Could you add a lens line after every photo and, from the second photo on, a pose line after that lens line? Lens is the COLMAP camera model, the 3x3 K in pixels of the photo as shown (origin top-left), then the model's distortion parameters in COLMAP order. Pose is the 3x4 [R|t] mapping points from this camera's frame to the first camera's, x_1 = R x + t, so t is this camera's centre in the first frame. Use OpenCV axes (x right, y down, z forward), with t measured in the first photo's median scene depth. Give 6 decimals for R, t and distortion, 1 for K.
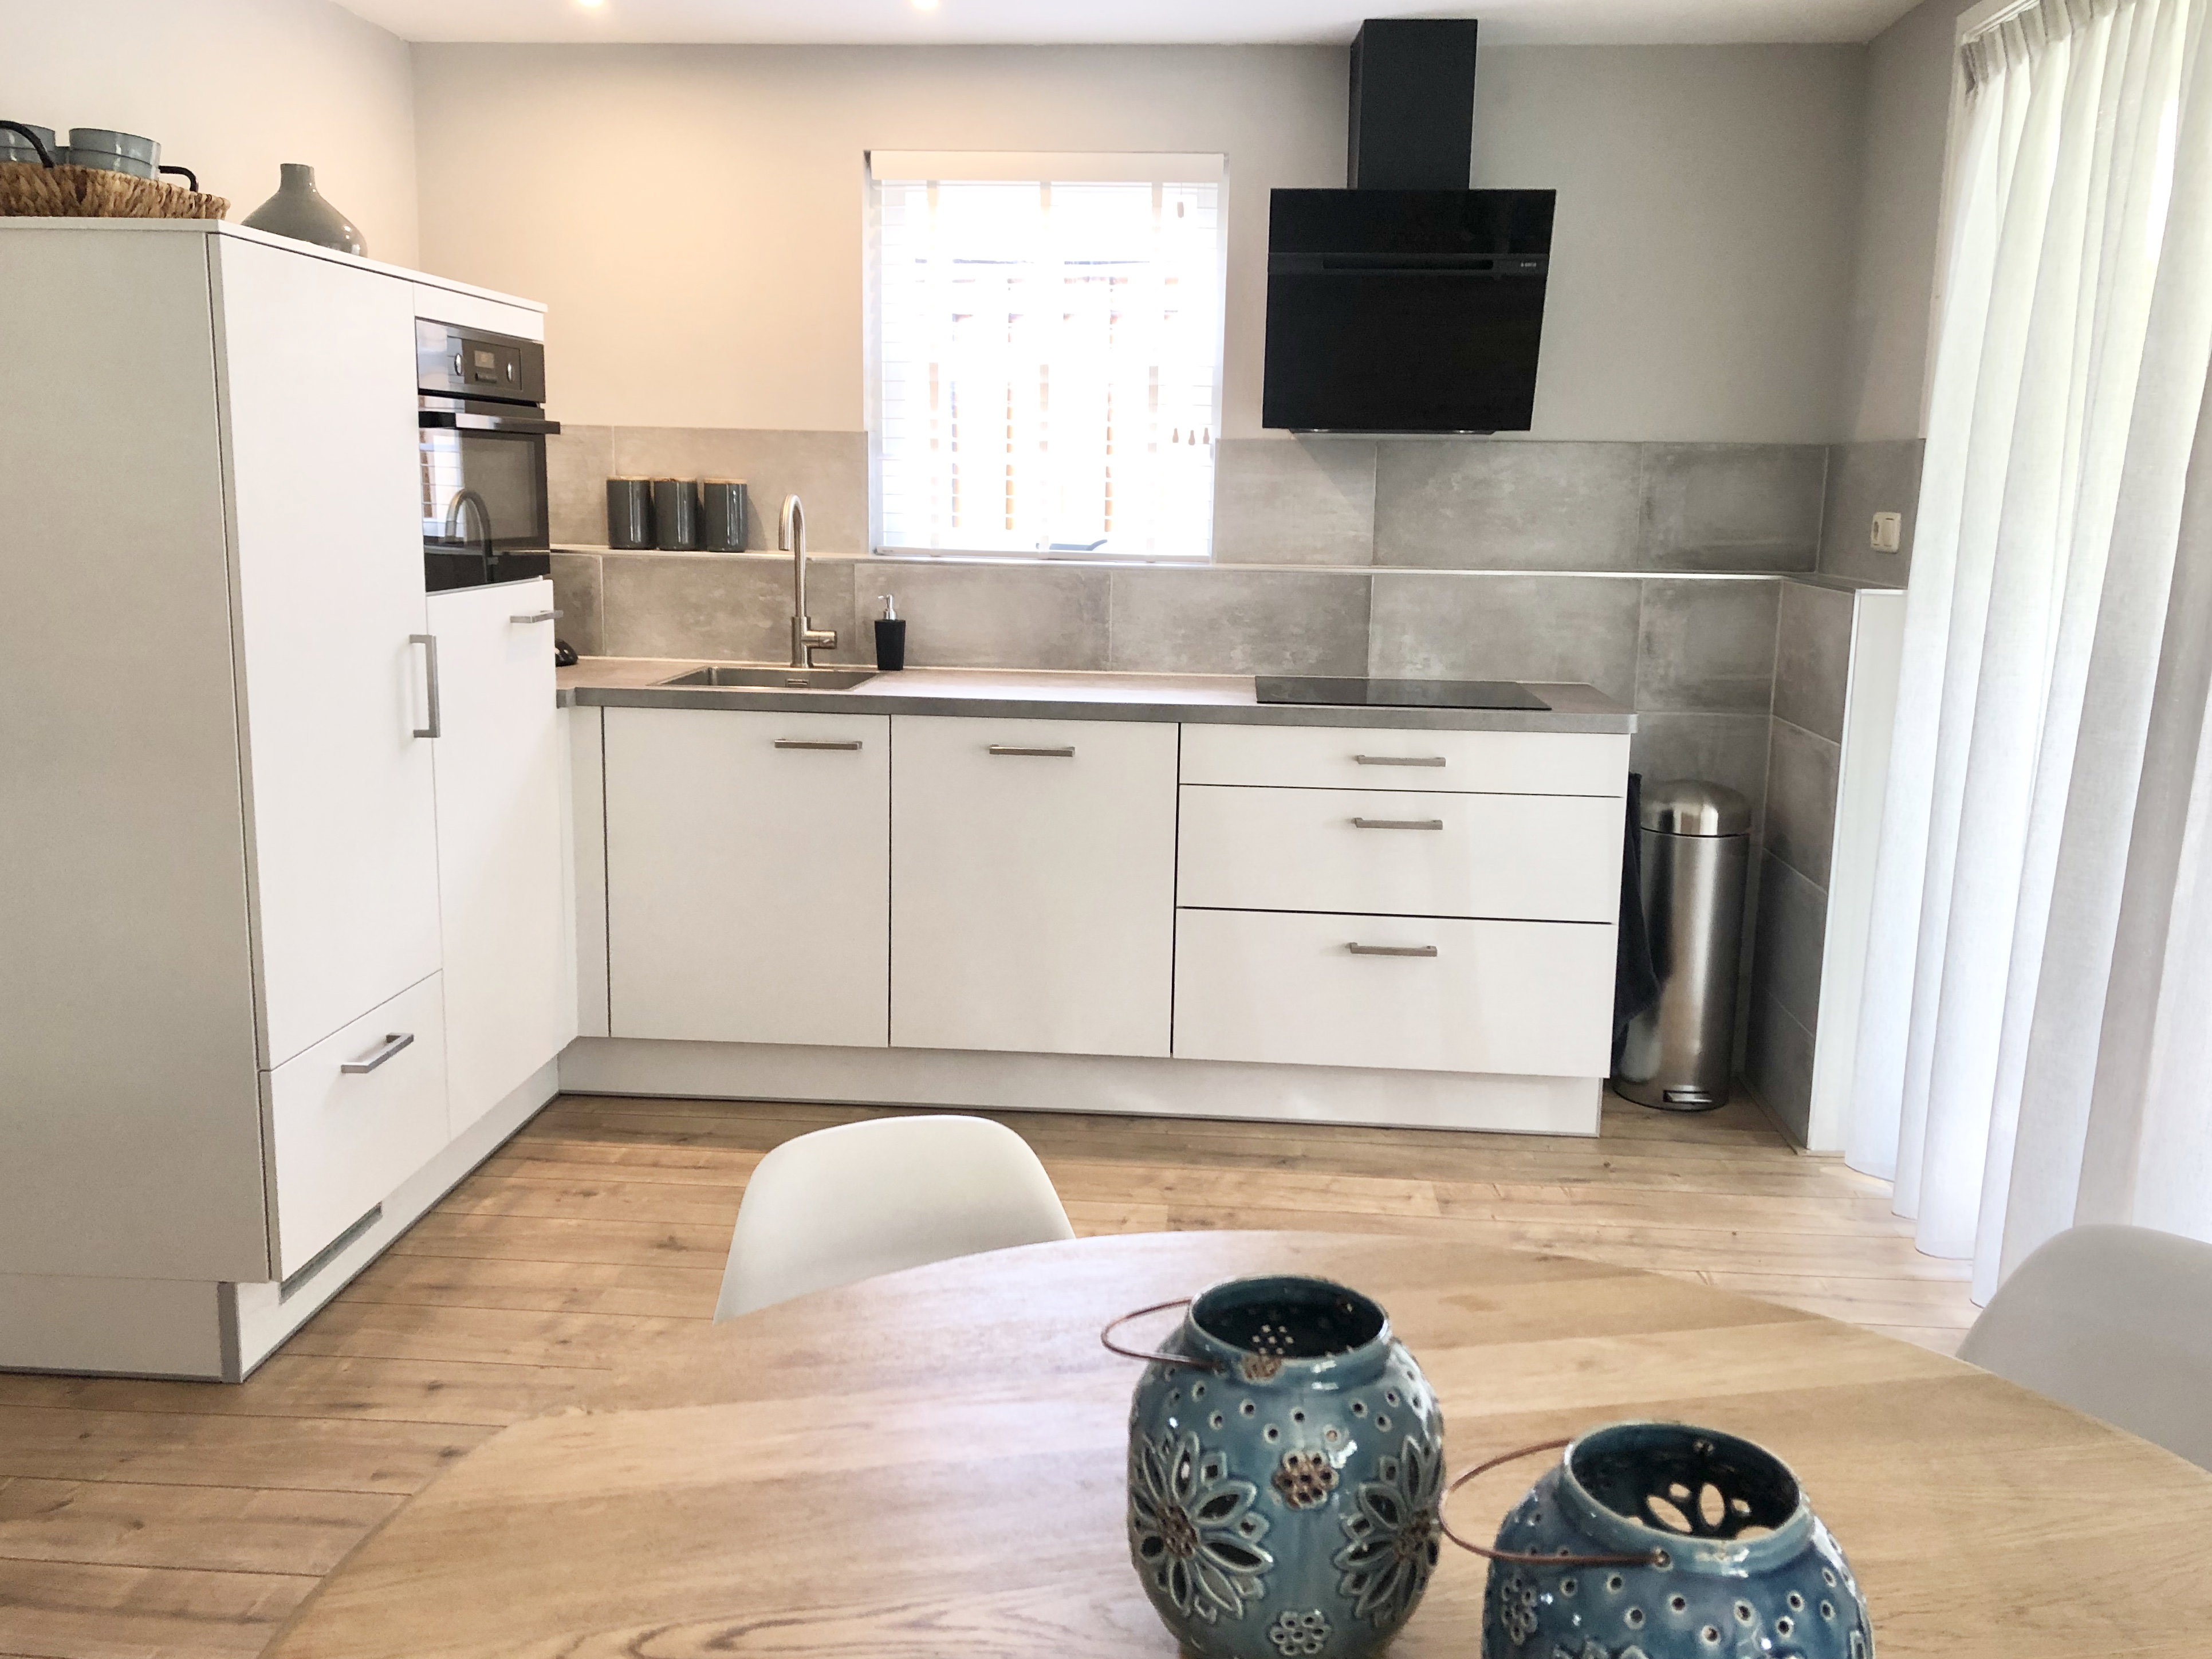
lens RADIAL K [[1872.7, 0, 1106.0], [0, 1872.7, 829.5], [0, 0, 1]] dist [0.081452, -0.165169]
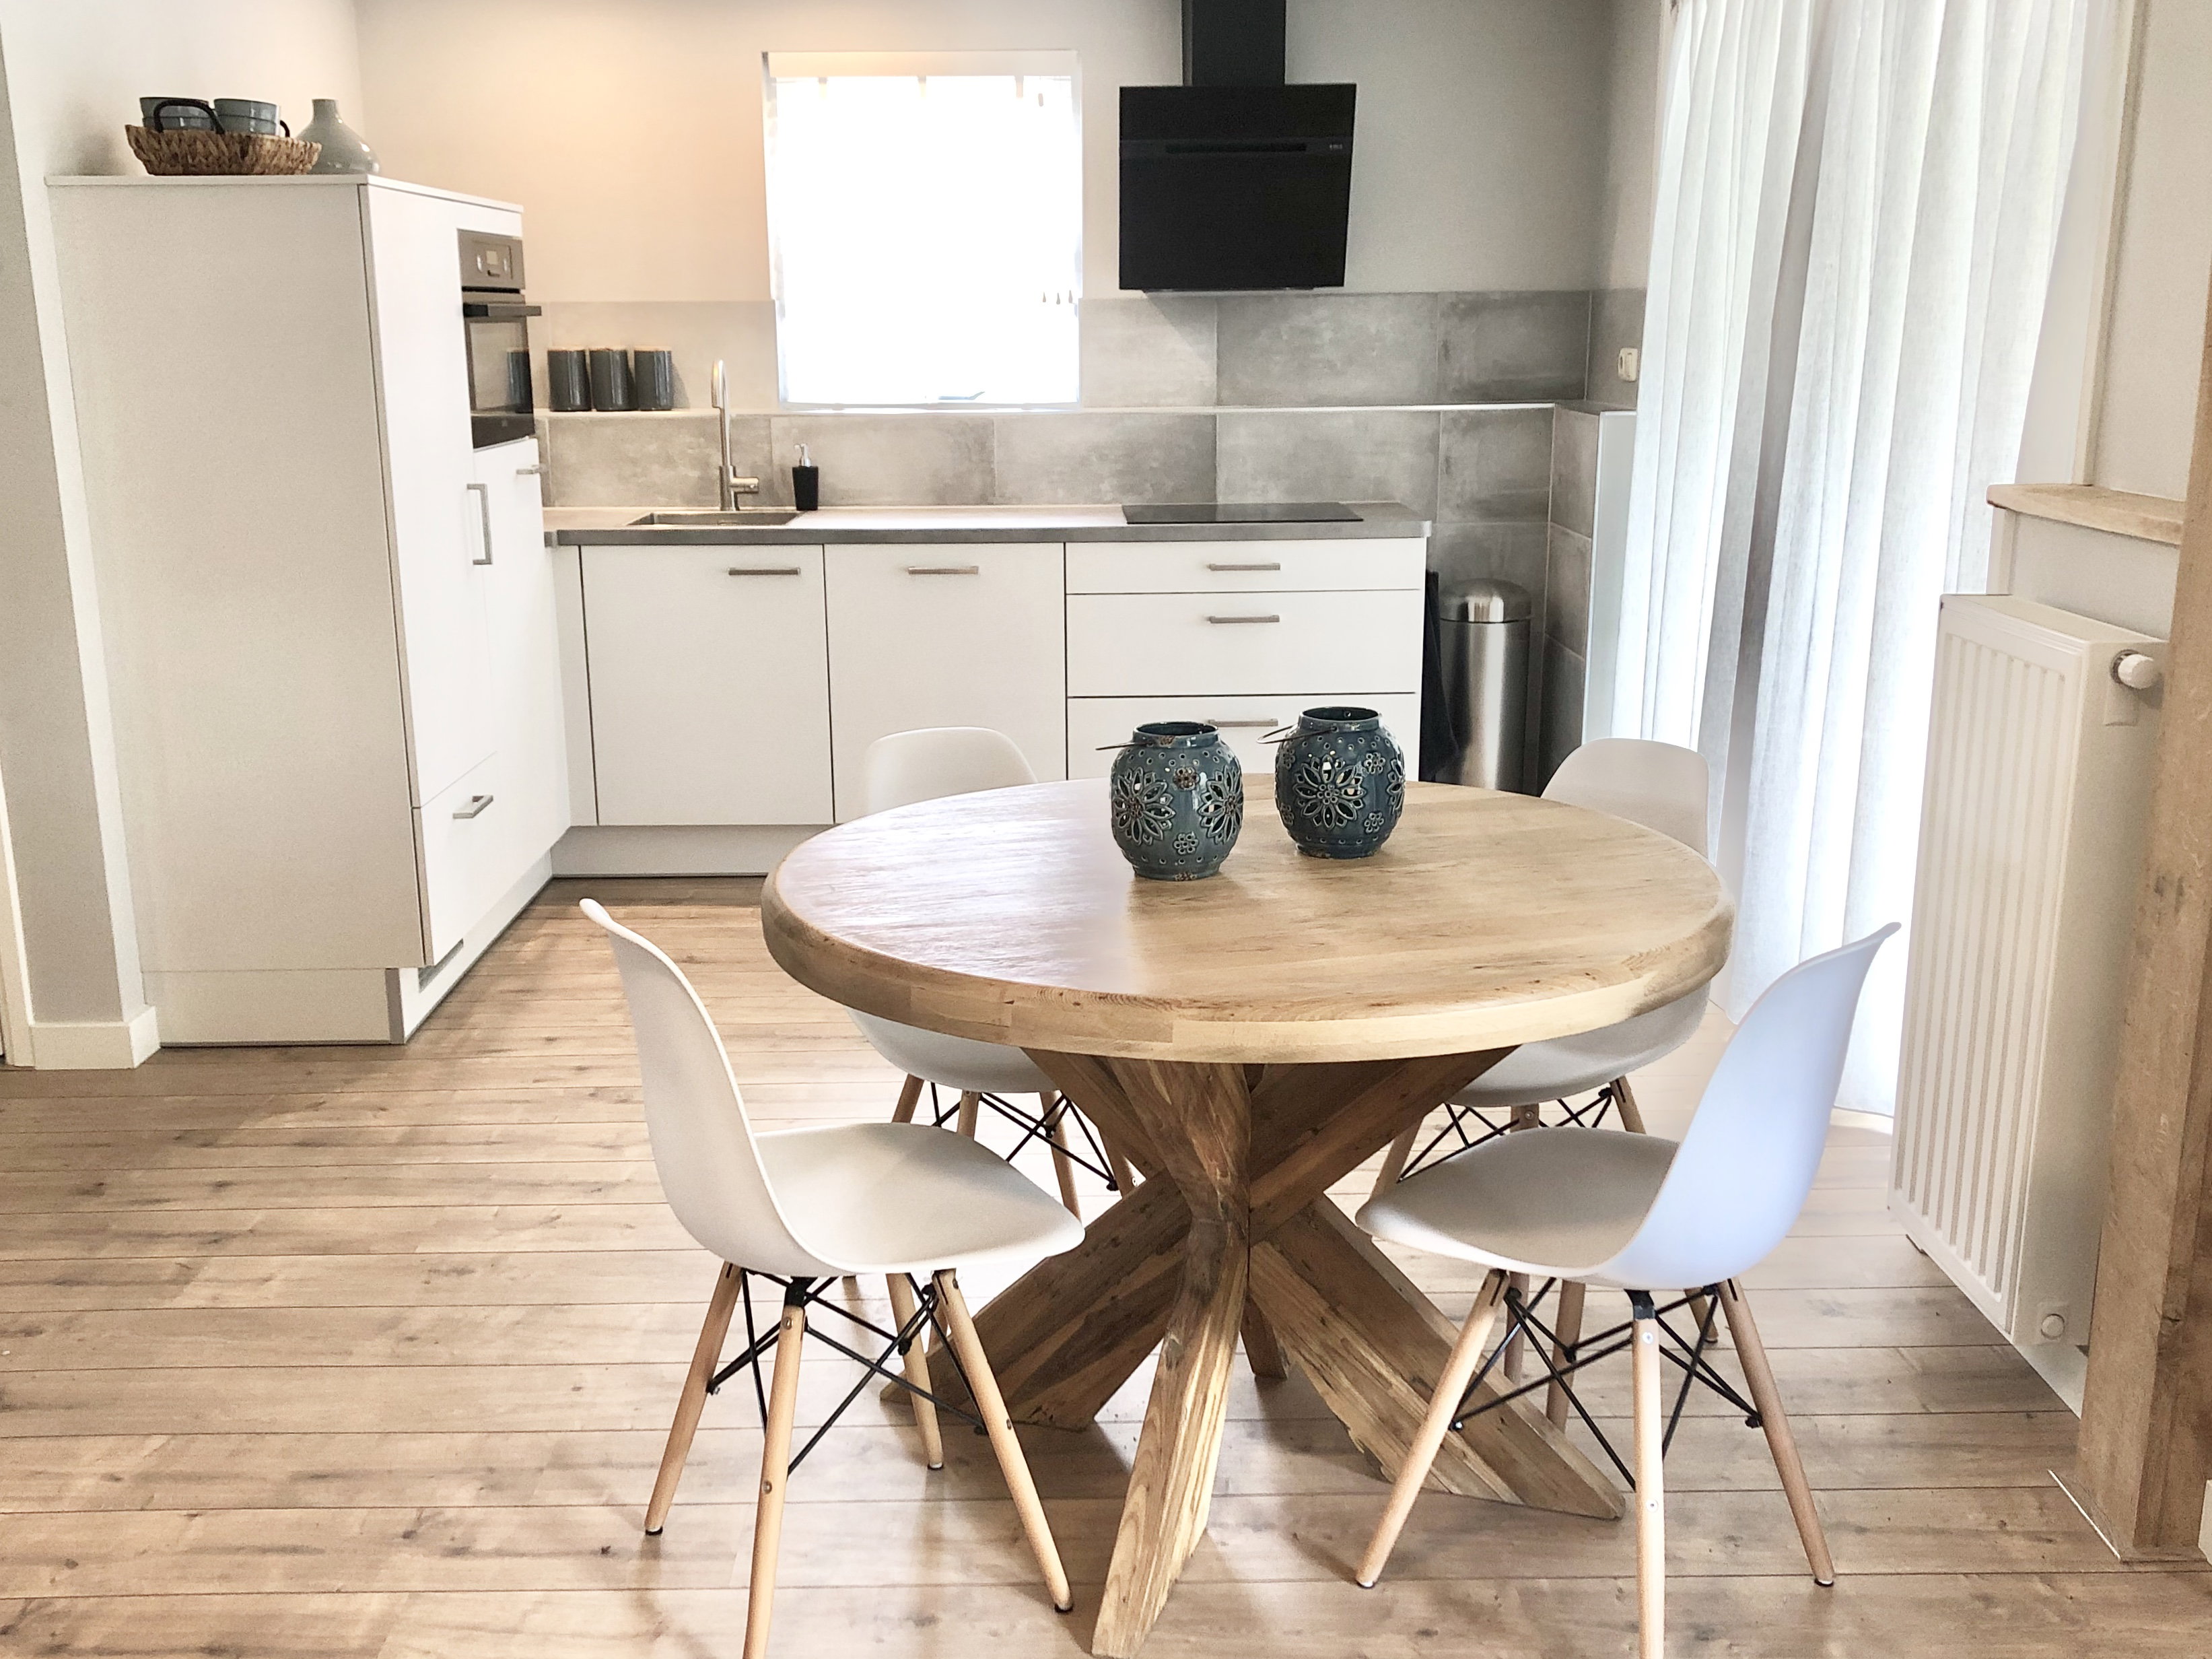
lens RADIAL K [[2160.1, 0, 1095.1], [0, 2160.1, 875.6], [0, 0, 1]] dist [0.110888, -0.222486]
pose [[0.996374, -0.046688, 0.071121, -0.045597], [0.041518, 0.996502, 0.072523, 0.051855], [-0.074259, -0.069308, 0.994828, -0.377170]]
